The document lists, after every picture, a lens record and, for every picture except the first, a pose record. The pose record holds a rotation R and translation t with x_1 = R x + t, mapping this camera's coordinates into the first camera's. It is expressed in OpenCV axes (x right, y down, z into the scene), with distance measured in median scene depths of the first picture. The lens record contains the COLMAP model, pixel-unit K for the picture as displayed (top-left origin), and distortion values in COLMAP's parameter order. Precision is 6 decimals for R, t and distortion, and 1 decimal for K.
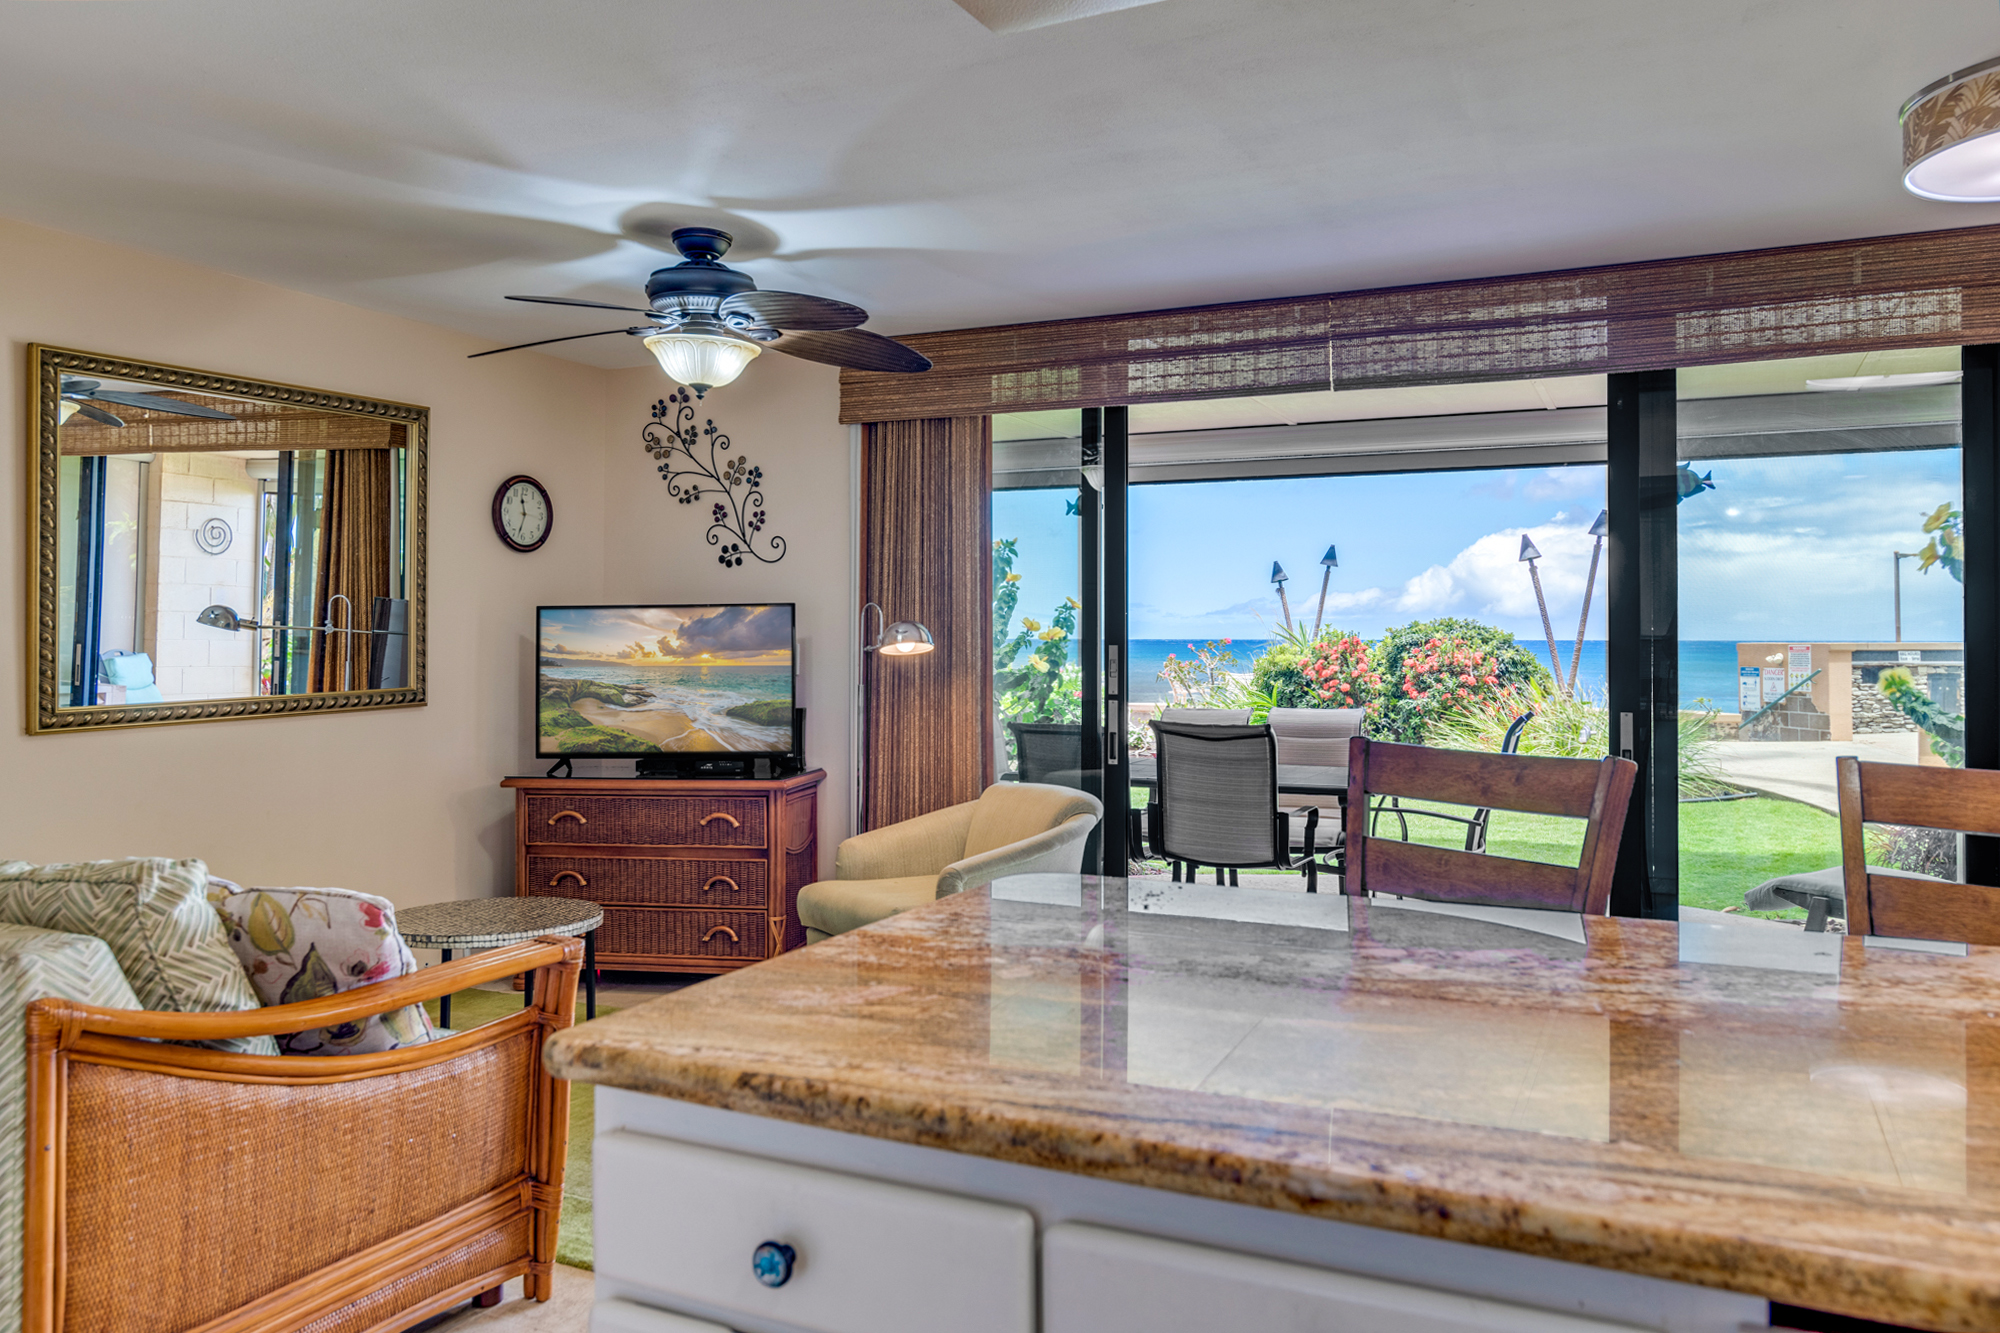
lens RADIAL K [[1410.1, 0, 1016.7], [0, 1410.1, 614.9], [0, 0, 1]] dist [-0.022287, 0.028381]
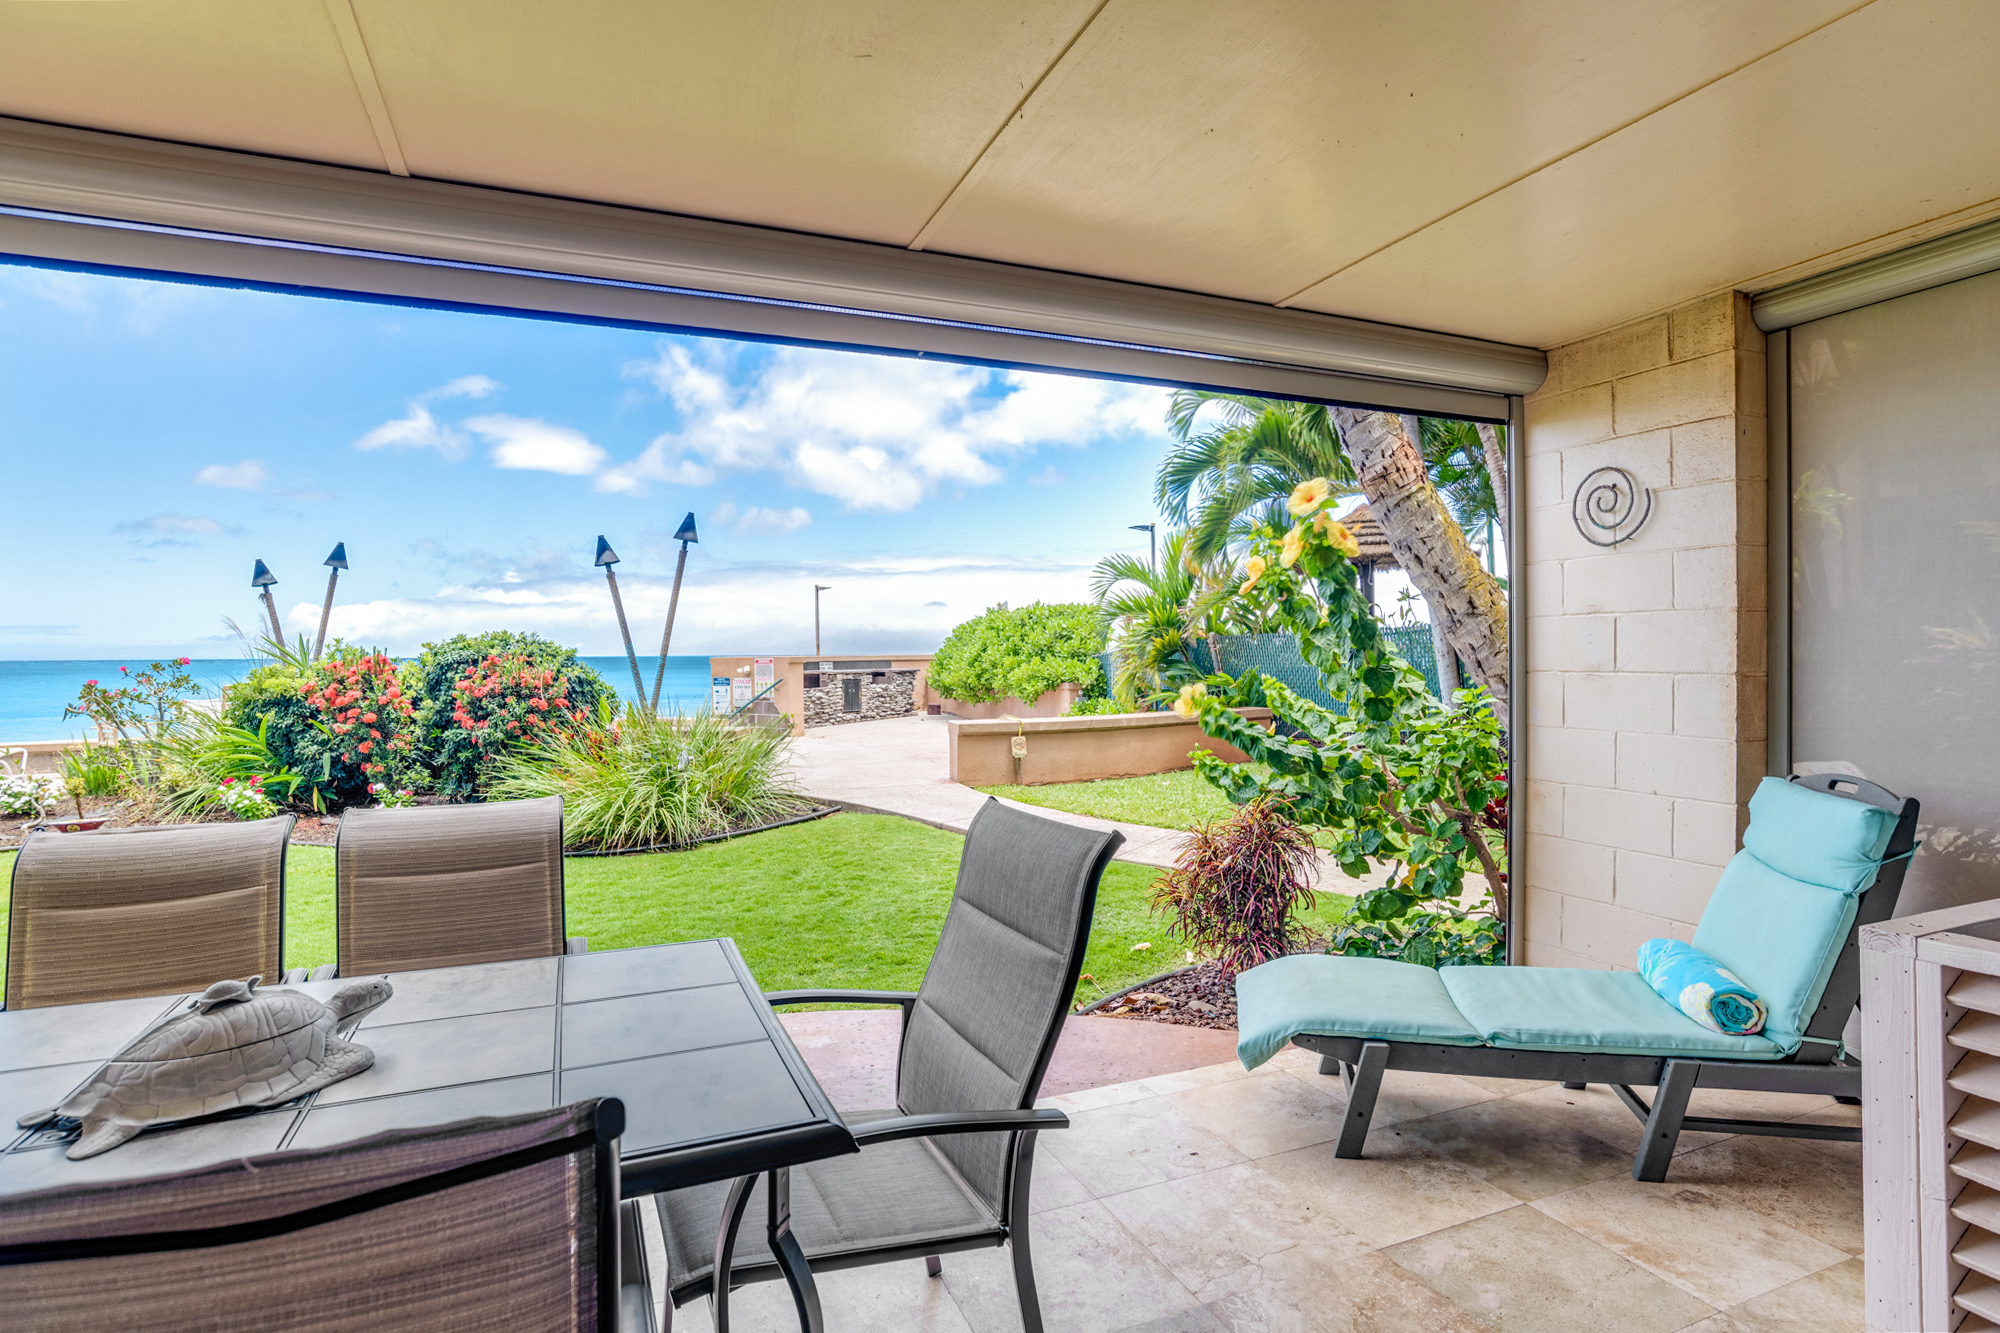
lens RADIAL K [[1027.5, 0, 991.2], [0, 1027.5, 659.9], [0, 0, 1]] dist [-0.047958, 0.020589]
pose [[0.672421, -0.012685, 0.740060, 0.112439], [-0.002471, 0.999809, 0.019382, 0.016478], [-0.740165, -0.014861, 0.672262, 0.872816]]
